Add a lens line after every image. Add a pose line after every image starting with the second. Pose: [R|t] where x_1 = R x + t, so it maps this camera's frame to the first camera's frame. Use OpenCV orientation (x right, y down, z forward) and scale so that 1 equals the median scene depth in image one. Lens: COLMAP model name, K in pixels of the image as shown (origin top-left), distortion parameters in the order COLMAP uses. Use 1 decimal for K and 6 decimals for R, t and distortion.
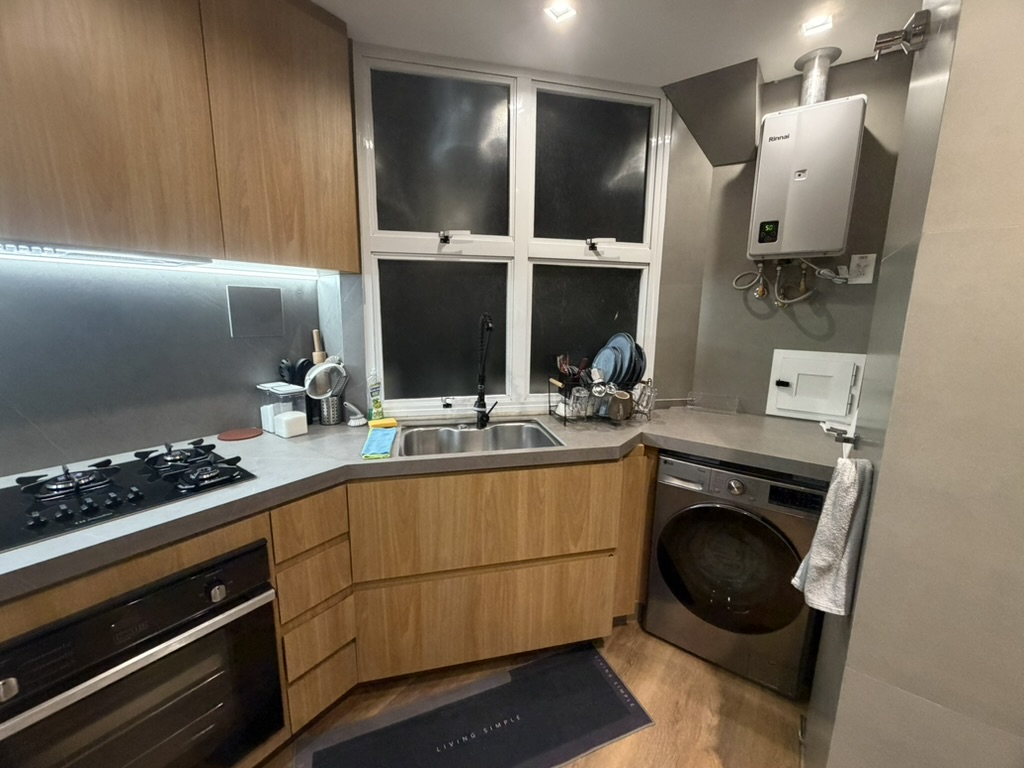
lens RADIAL K [[406.6, 0, 515.0], [0, 406.6, 382.7], [0, 0, 1]] dist [-0.013091, 0.000367]
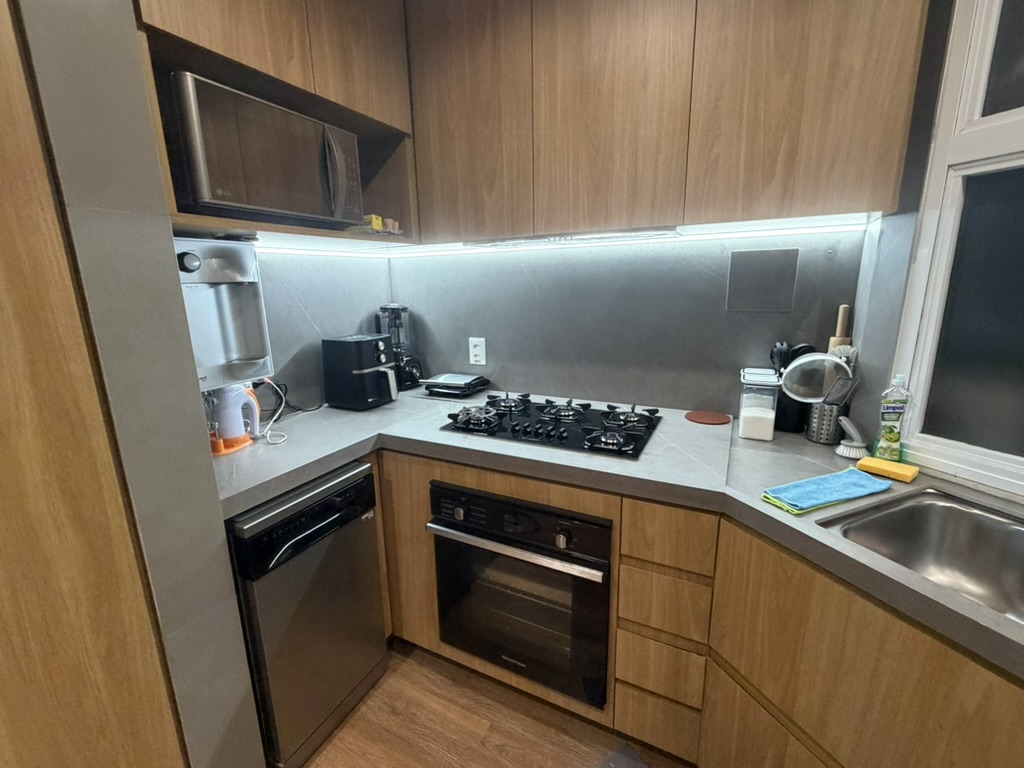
lens RADIAL K [[453.9, 0, 515.7], [0, 453.9, 383.4], [0, 0, 1]] dist [-0.011712, -0.000438]
pose [[0.134297, 0.195884, -0.971388, 0.258379], [-0.143651, 0.973761, 0.176503, -0.070490], [0.980474, 0.115837, 0.158912, 0.439101]]
